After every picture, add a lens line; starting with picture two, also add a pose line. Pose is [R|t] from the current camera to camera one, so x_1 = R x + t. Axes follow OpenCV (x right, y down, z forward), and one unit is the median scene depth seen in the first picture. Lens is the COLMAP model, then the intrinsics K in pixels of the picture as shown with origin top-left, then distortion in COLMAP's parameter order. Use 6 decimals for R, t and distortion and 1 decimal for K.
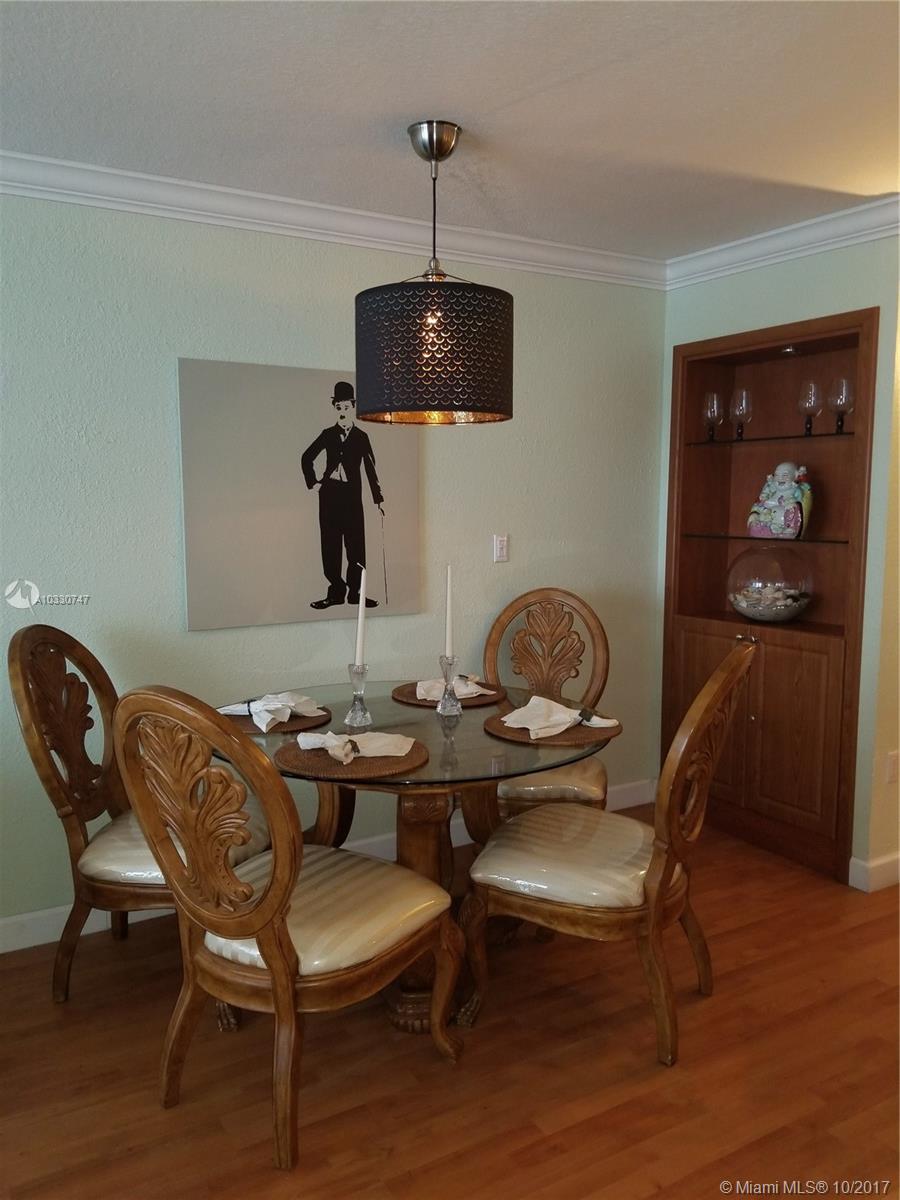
lens RADIAL K [[921.8, 0, 443.3], [0, 921.8, 599.4], [0, 0, 1]] dist [0.005789, -0.006339]
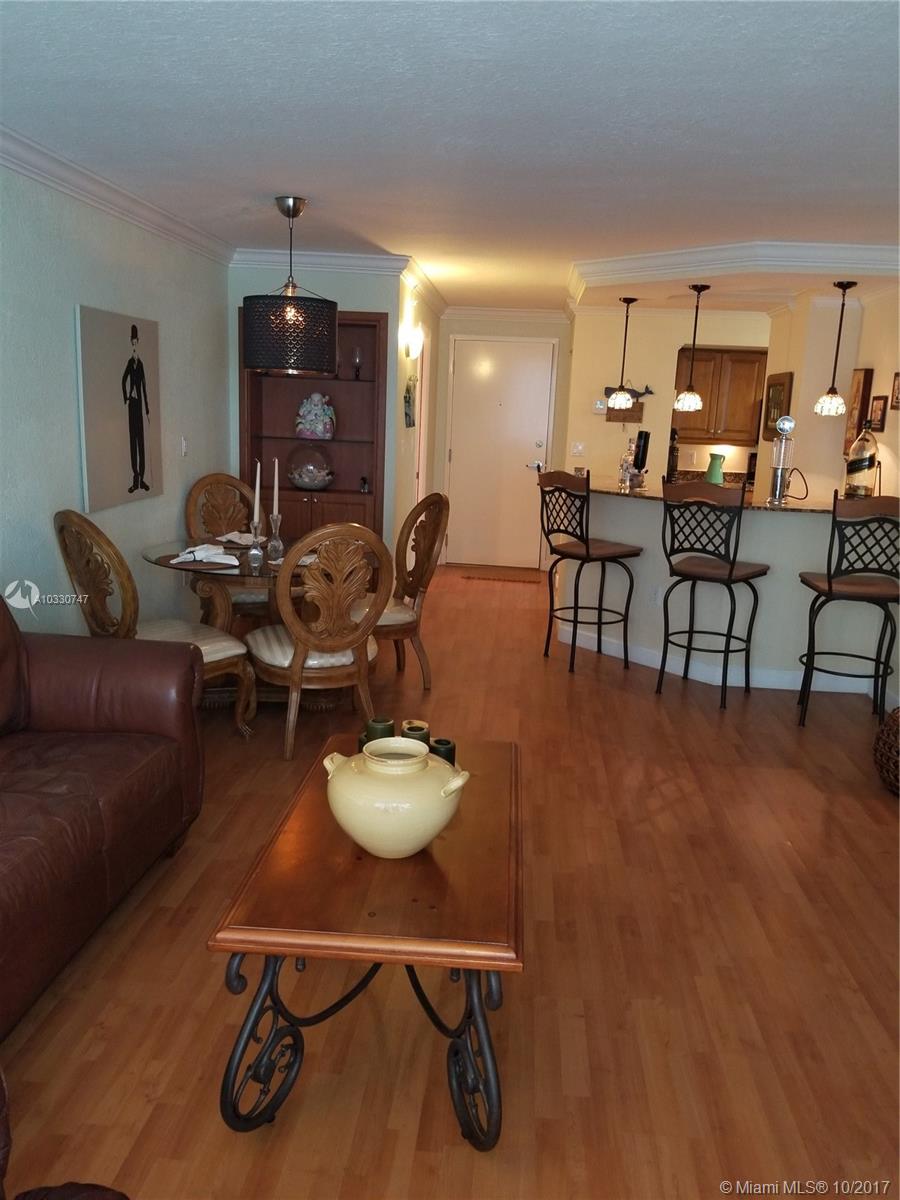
lens RADIAL K [[933.6, 0, 450.0], [0, 933.6, 600.0], [0, 0, 1]] dist [-0.004659, -0.004774]
pose [[0.573620, -0.141175, 0.806864, -0.920777], [0.048212, 0.989147, 0.138793, -0.001705], [-0.817701, -0.040714, 0.574201, -0.176820]]
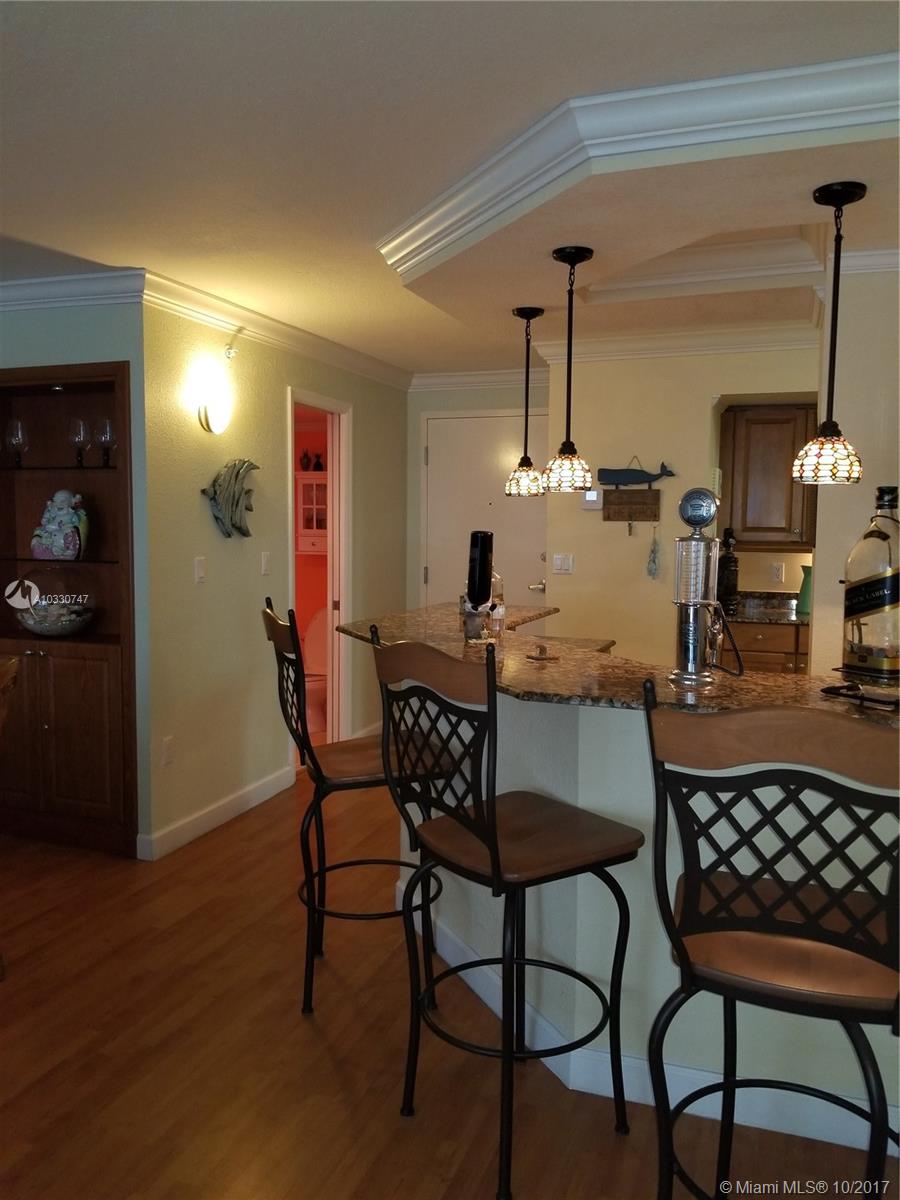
lens RADIAL K [[933.6, 0, 450.0], [0, 933.6, 600.0], [0, 0, 1]] dist [-0.004659, -0.004774]
pose [[0.768234, -0.049903, 0.638221, 0.011378], [0.062371, 0.998049, 0.002960, 0.007258], [-0.637123, 0.037533, 0.769847, -0.144400]]
